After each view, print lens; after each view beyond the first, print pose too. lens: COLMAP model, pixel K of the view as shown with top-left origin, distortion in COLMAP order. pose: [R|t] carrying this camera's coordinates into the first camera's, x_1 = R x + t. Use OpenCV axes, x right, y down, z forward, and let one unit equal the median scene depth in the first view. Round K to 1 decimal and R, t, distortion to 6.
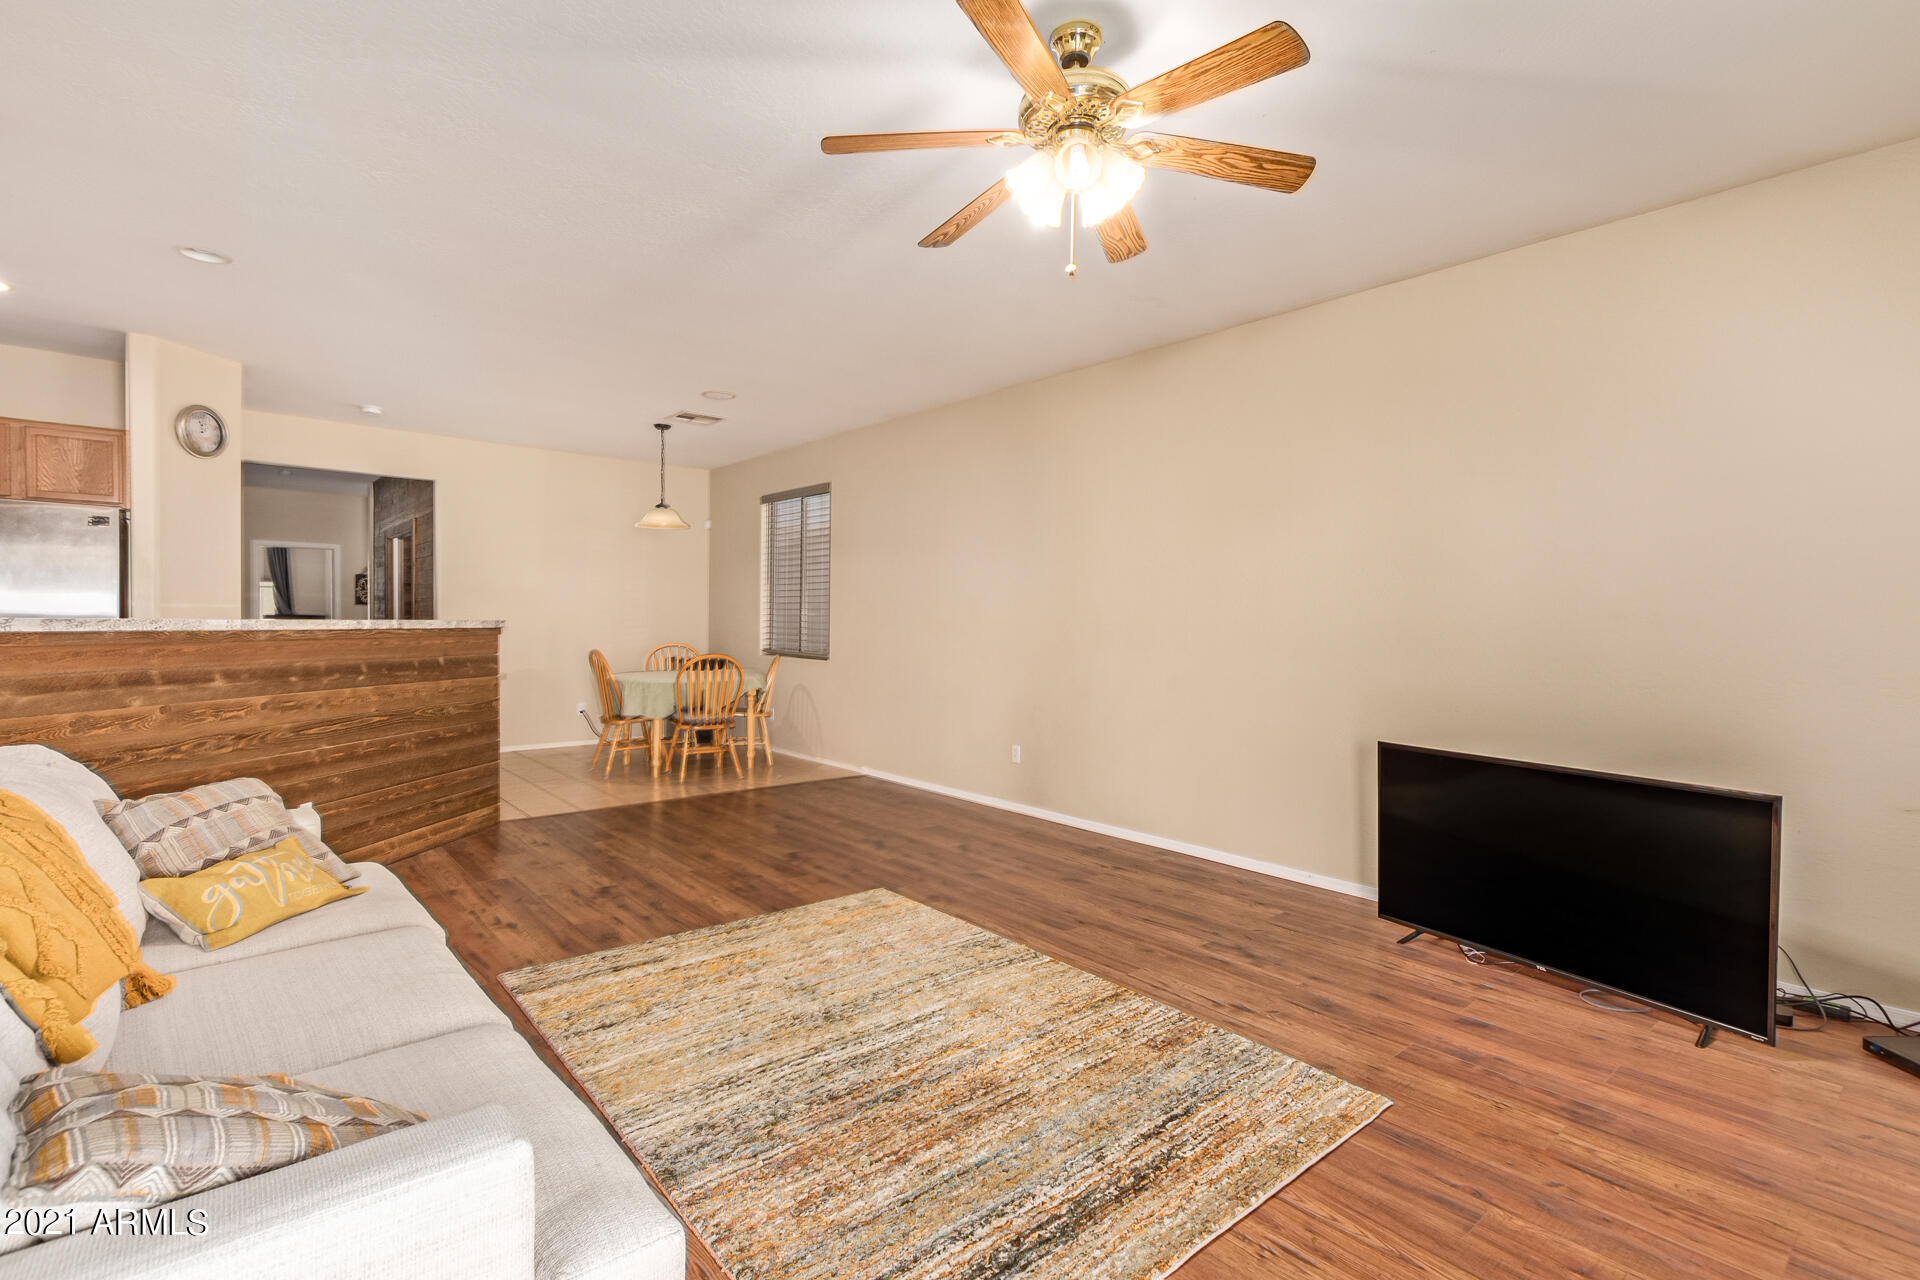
lens RADIAL K [[891.9, 0, 1002.0], [0, 891.9, 646.7], [0, 0, 1]] dist [0.002396, -0.000701]
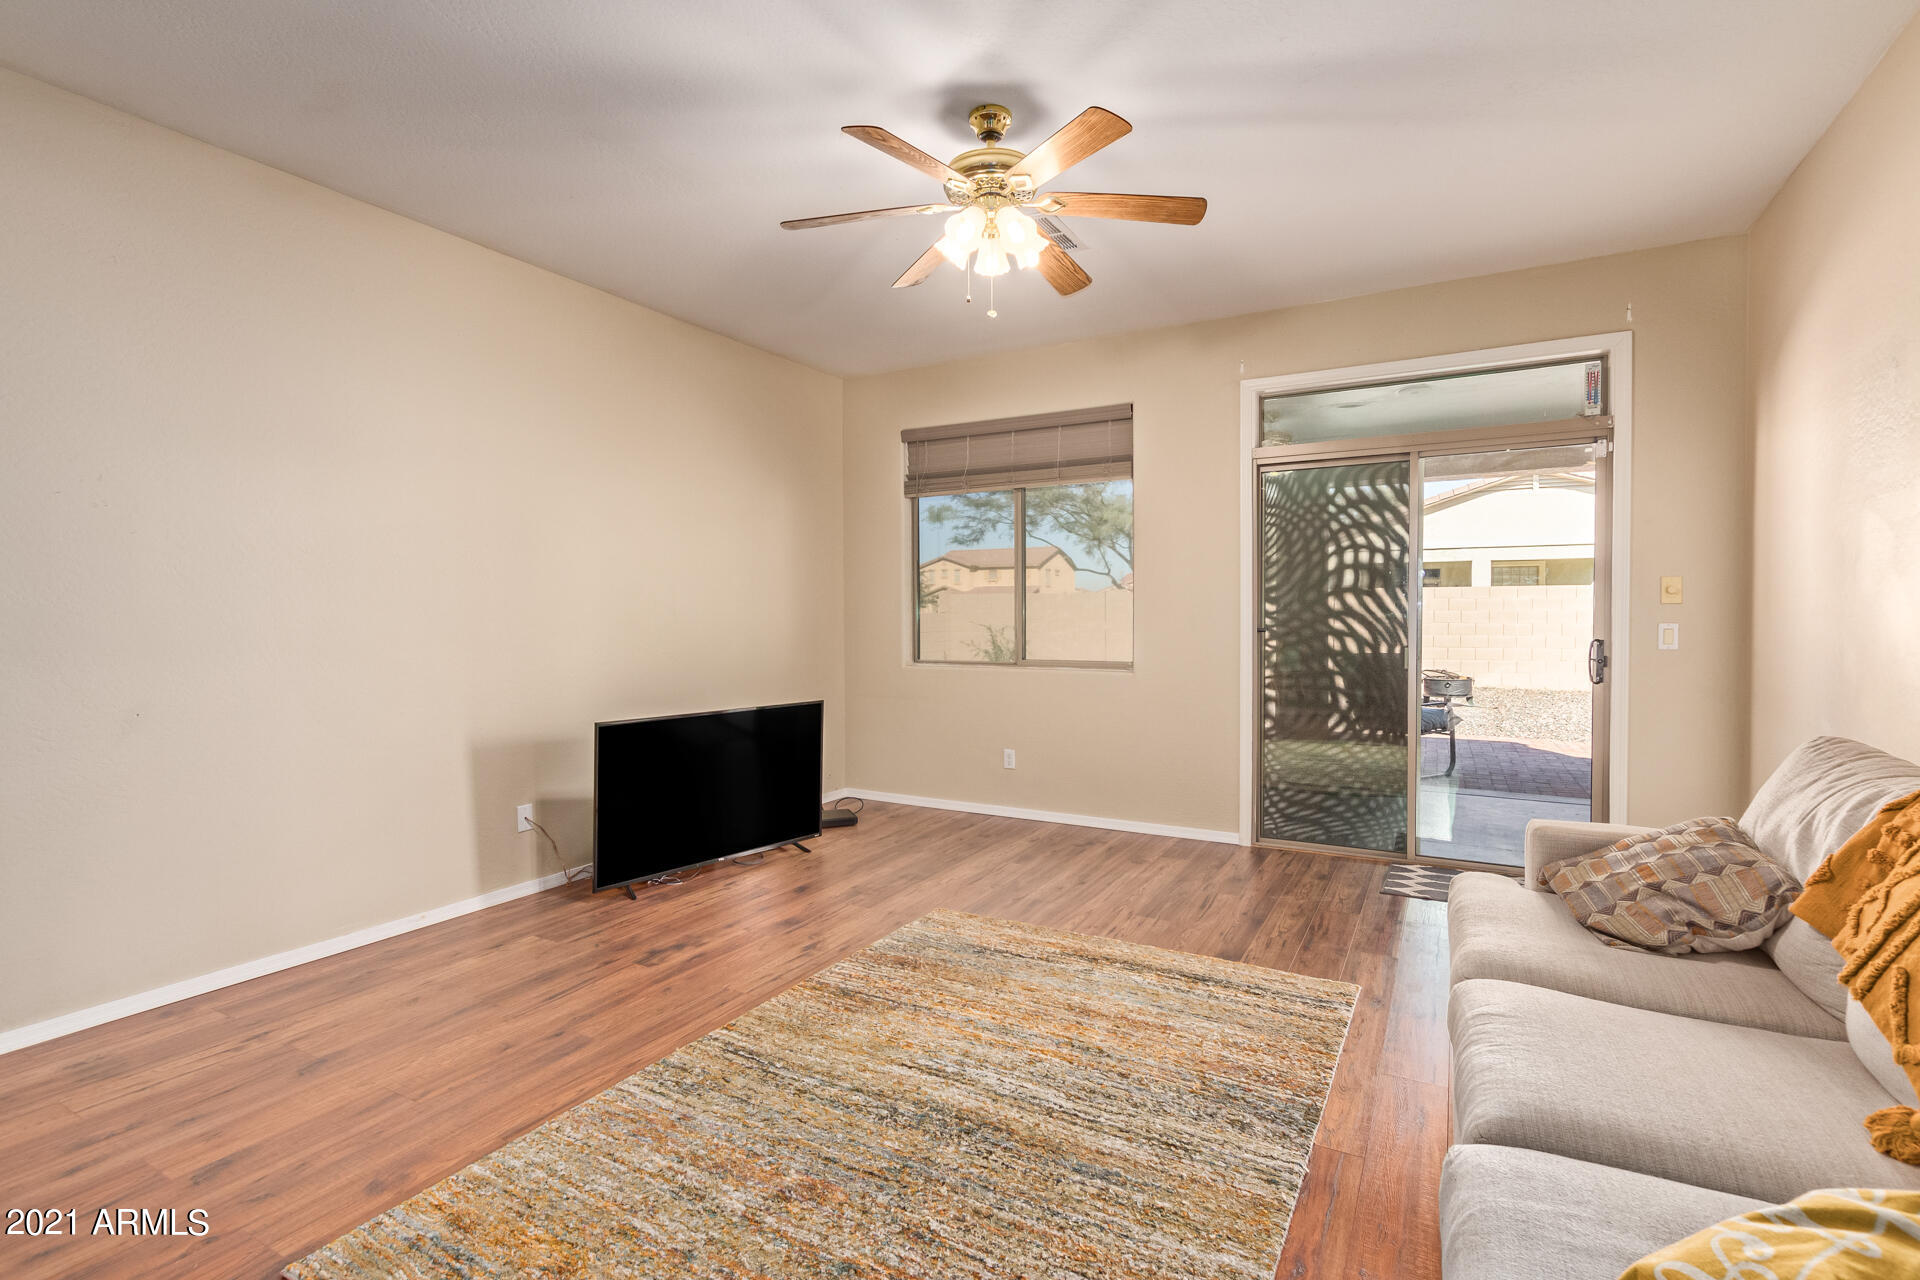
lens RADIAL K [[890.8, 0, 961.5], [0, 890.8, 639.8], [0, 0, 1]] dist [-0.002600, -0.000733]
pose [[-0.325156, -0.040727, 0.944783, -0.652813], [0.022200, 0.998468, 0.050681, -0.026677], [-0.945400, 0.037454, -0.323754, 0.909894]]
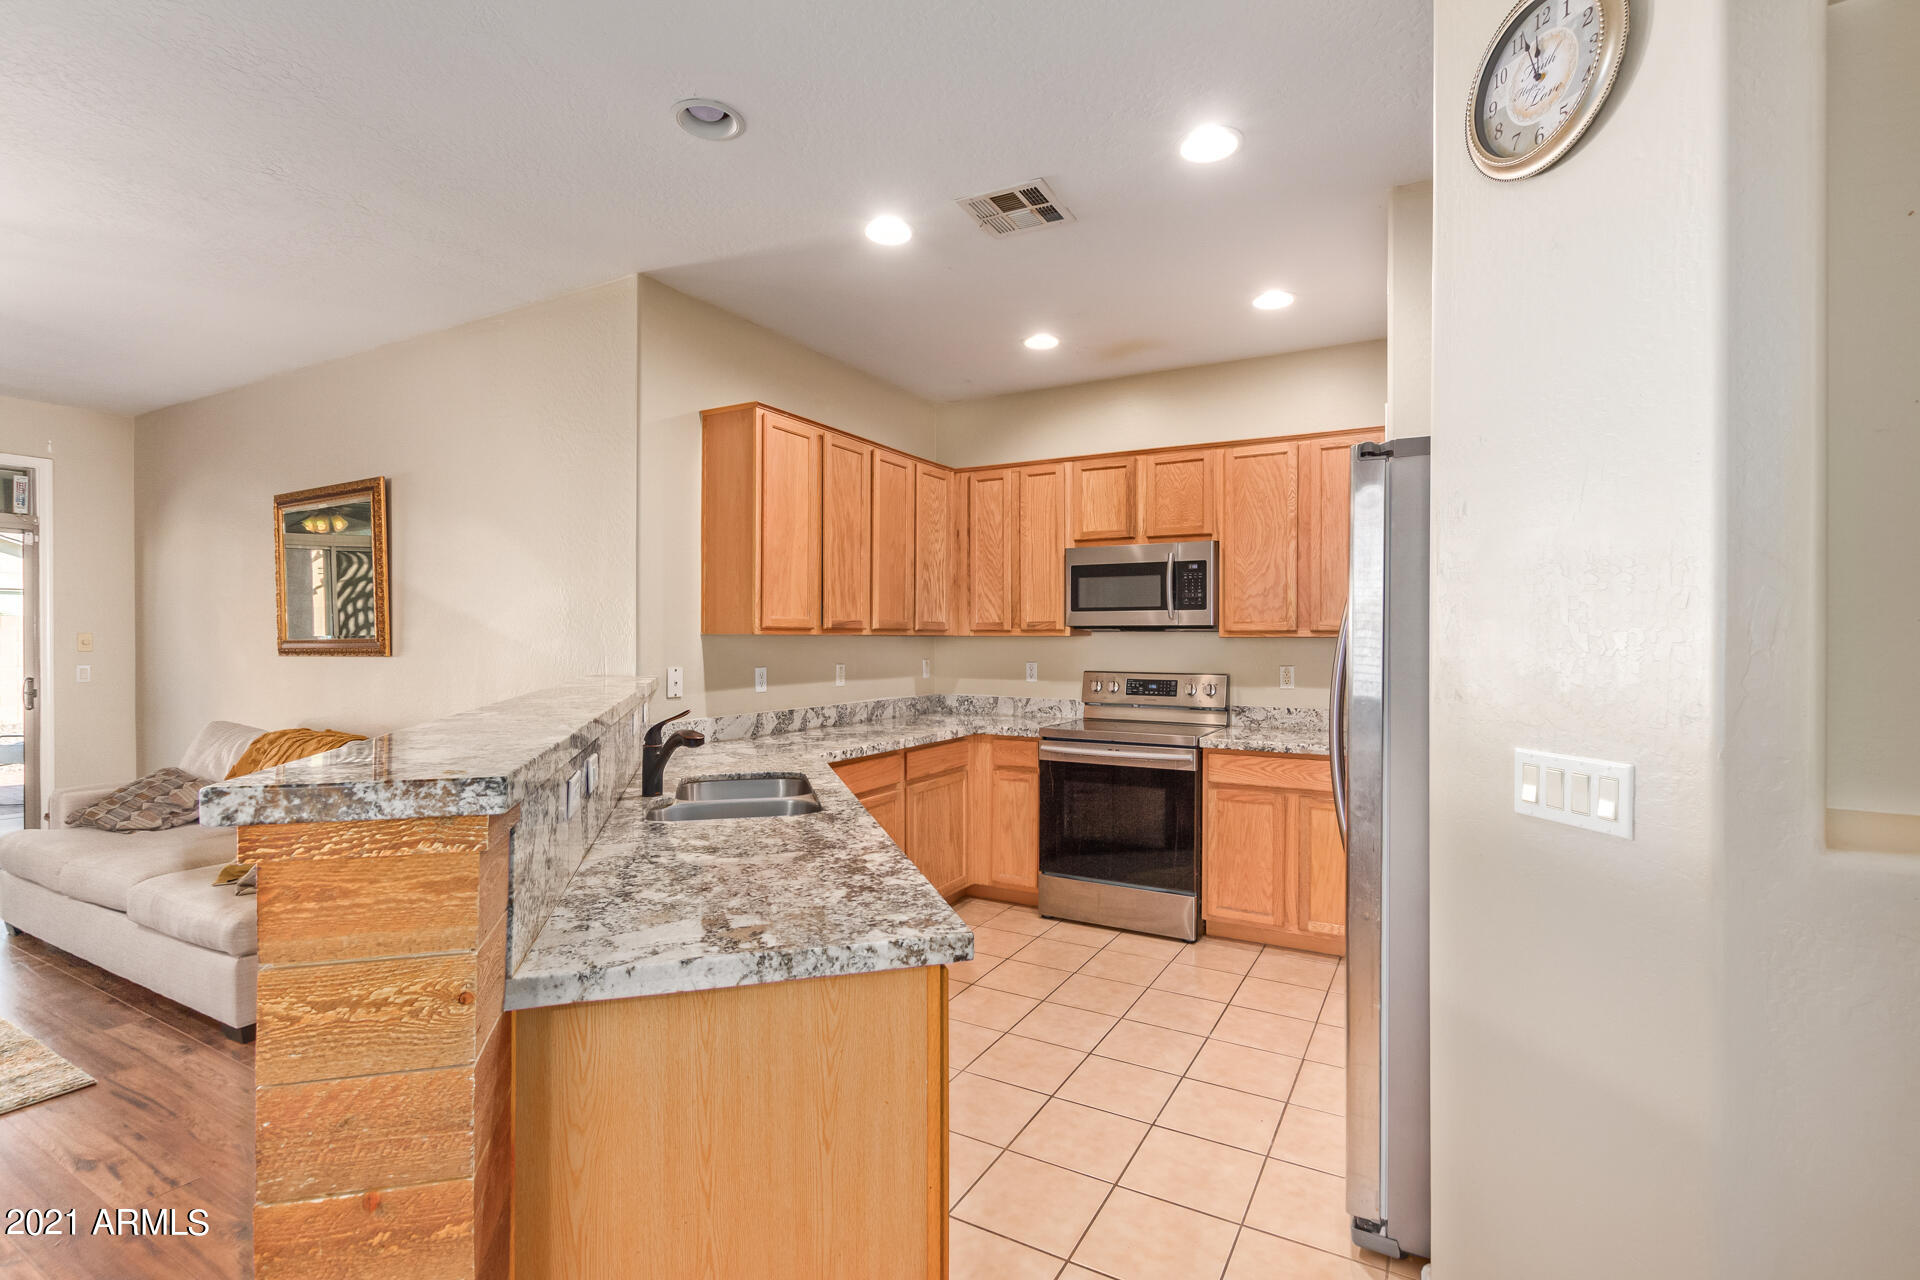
lens RADIAL K [[890.8, 0, 952.3], [0, 890.8, 635.1], [0, 0, 1]] dist [-0.000153, -0.000270]
pose [[-0.951241, -0.021868, -0.307672, -0.885049], [-0.027257, 0.999541, 0.013228, -0.086182], [0.307242, 0.020969, -0.951400, 1.694159]]
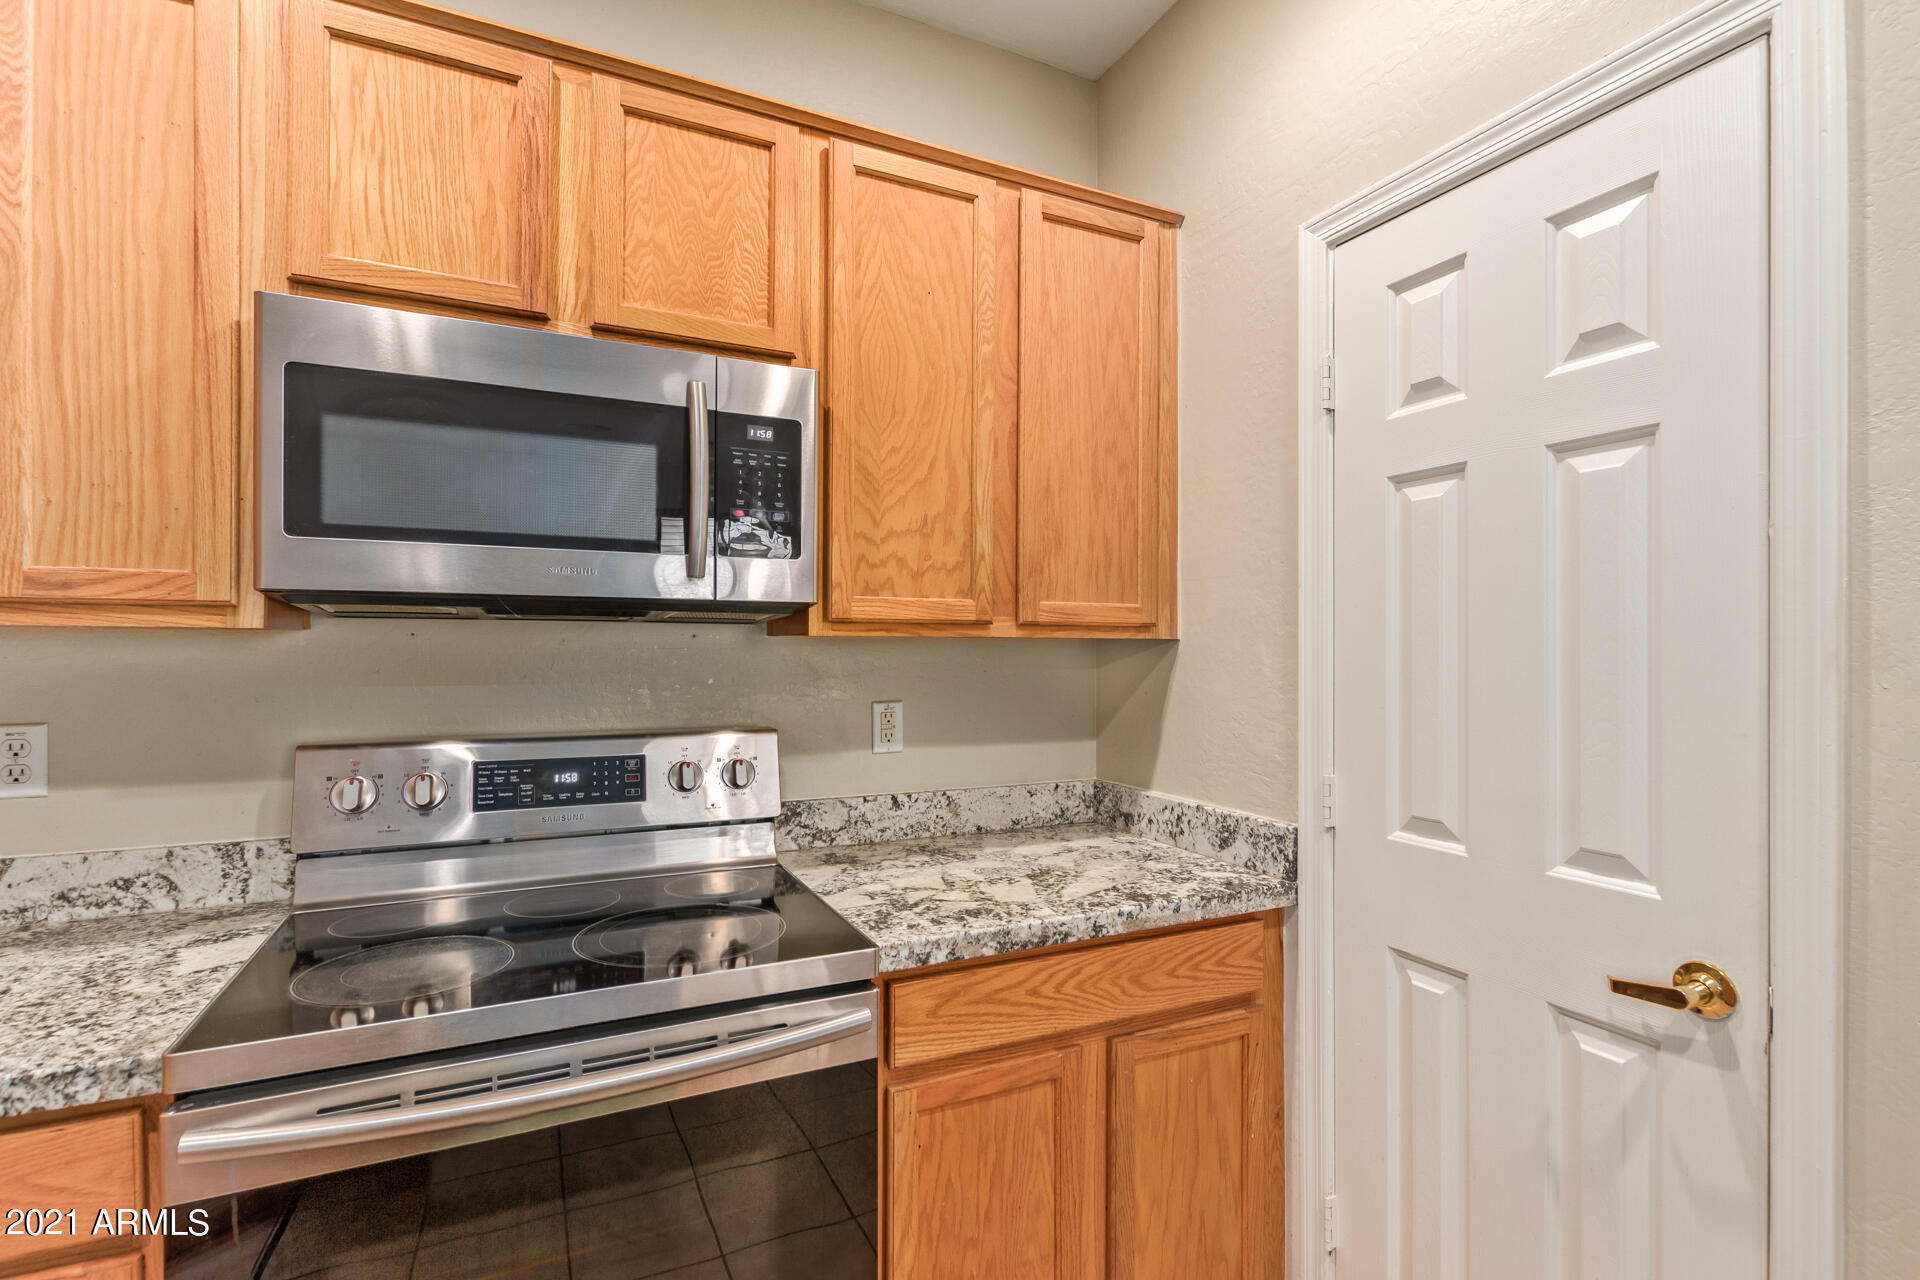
lens RADIAL K [[891.9, 0, 1002.0], [0, 891.9, 646.7], [0, 0, 1]] dist [0.002396, -0.000701]
pose [[-0.253595, -0.021020, -0.967082, -1.162860], [-0.032158, 0.999394, -0.013290, -0.070320], [0.966776, 0.027730, -0.254117, 0.932070]]
